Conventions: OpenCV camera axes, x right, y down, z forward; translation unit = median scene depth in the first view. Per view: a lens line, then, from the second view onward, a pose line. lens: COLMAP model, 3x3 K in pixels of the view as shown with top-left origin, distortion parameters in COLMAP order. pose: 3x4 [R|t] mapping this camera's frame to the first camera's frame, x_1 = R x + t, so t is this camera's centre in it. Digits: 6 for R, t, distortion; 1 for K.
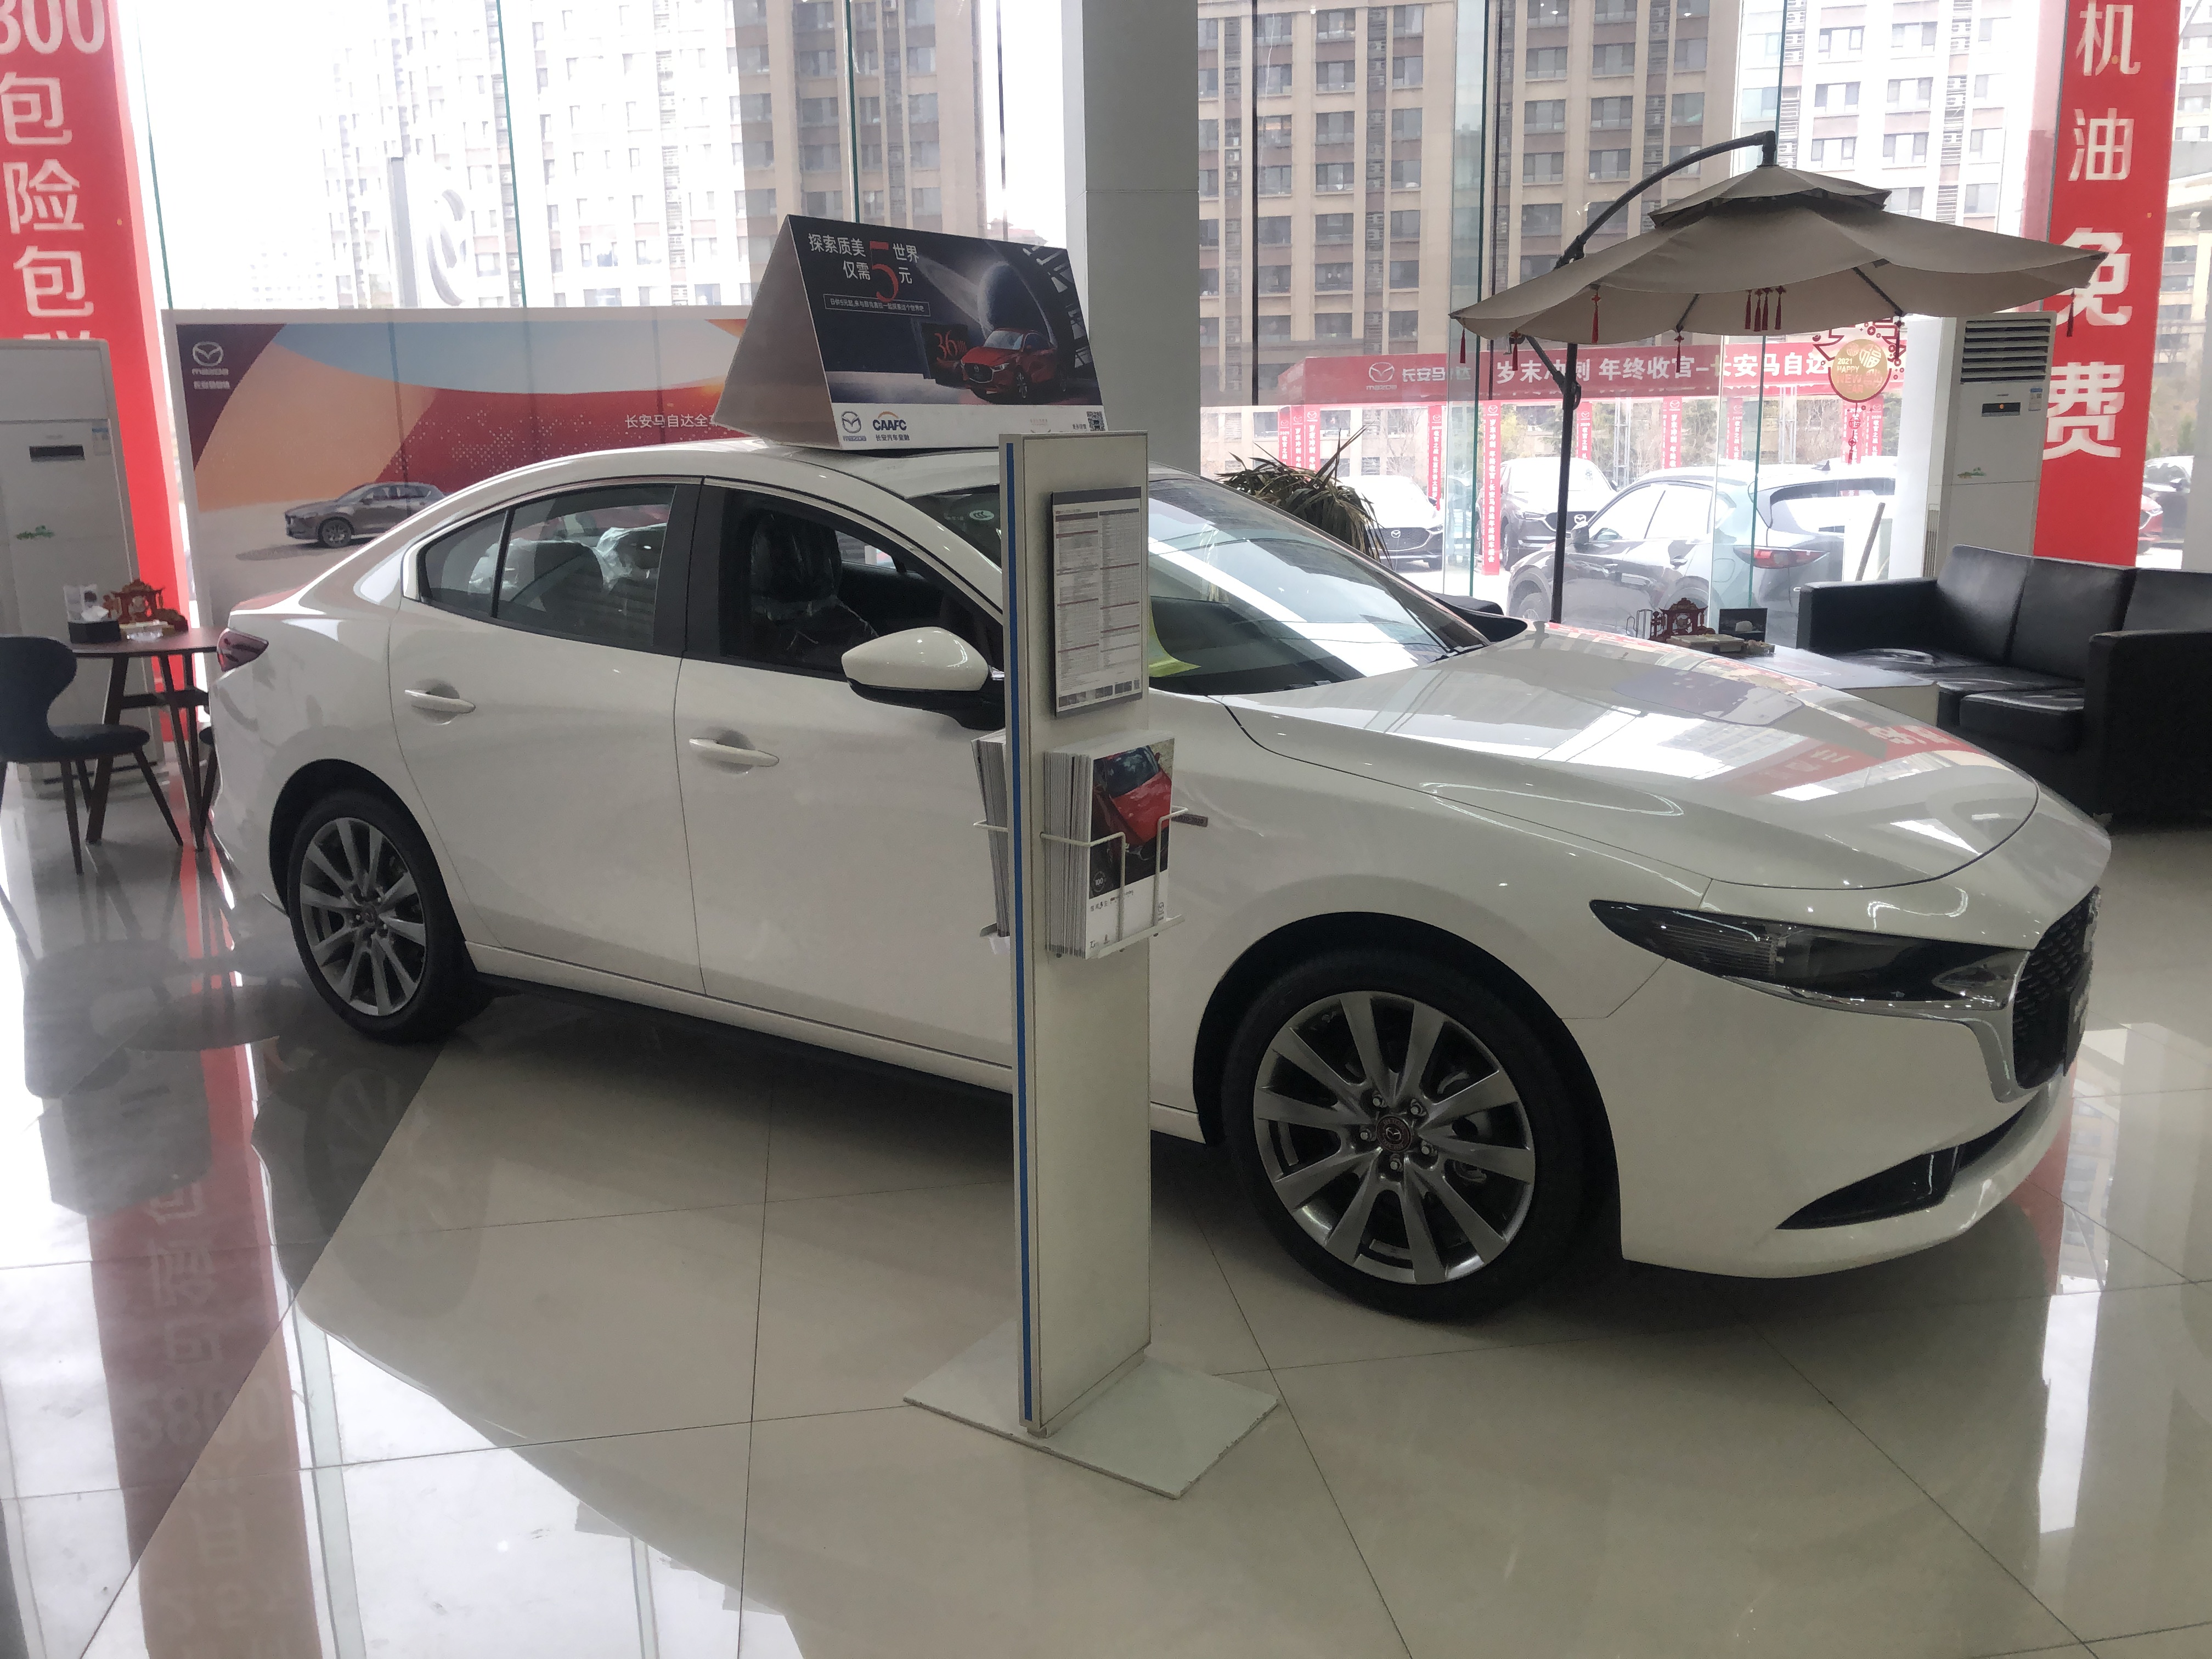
lens RADIAL K [[1737.2, 0, 1105.0], [0, 1737.2, 775.3], [0, 0, 1]] dist [-0.020979, -0.010109]
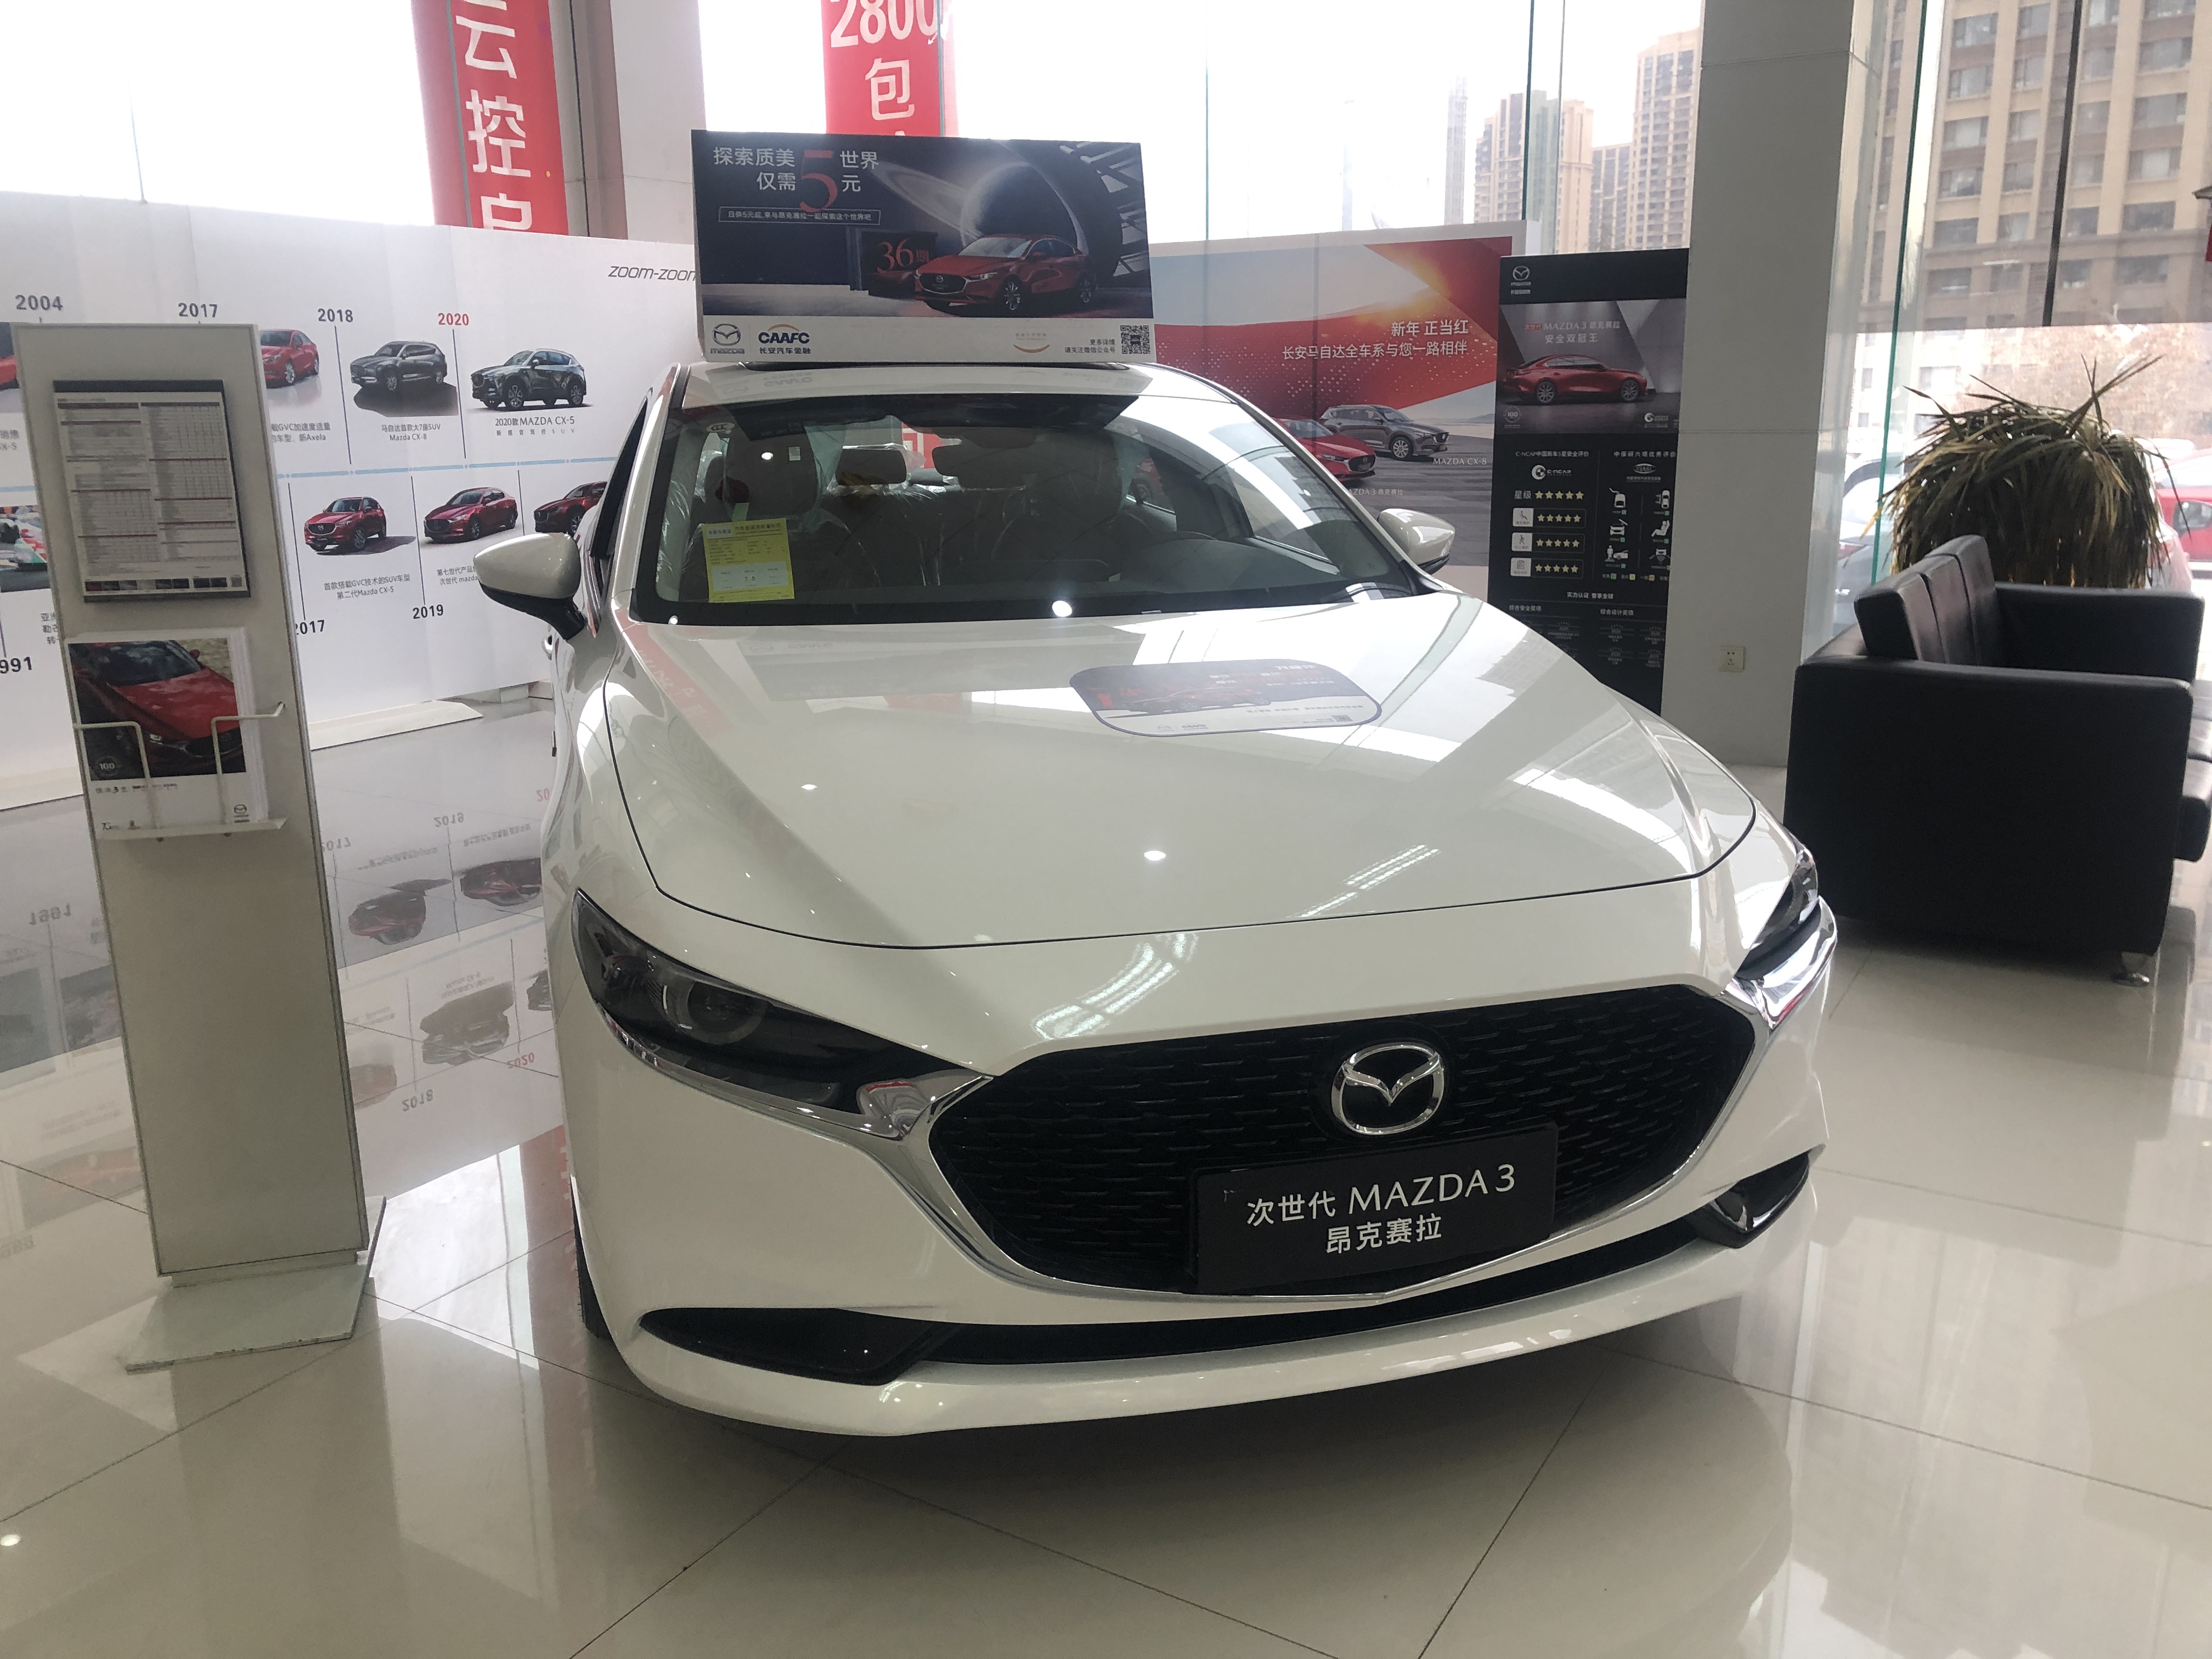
lens RADIAL K [[1752.9, 0, 1111.1], [0, 1752.9, 736.1], [0, 0, 1]] dist [0.019127, 0.002753]
pose [[0.764243, 0.132088, -0.631257, 1.007873], [-0.128718, 0.990349, 0.051391, -0.078464], [0.631953, 0.041979, 0.773869, 0.525335]]
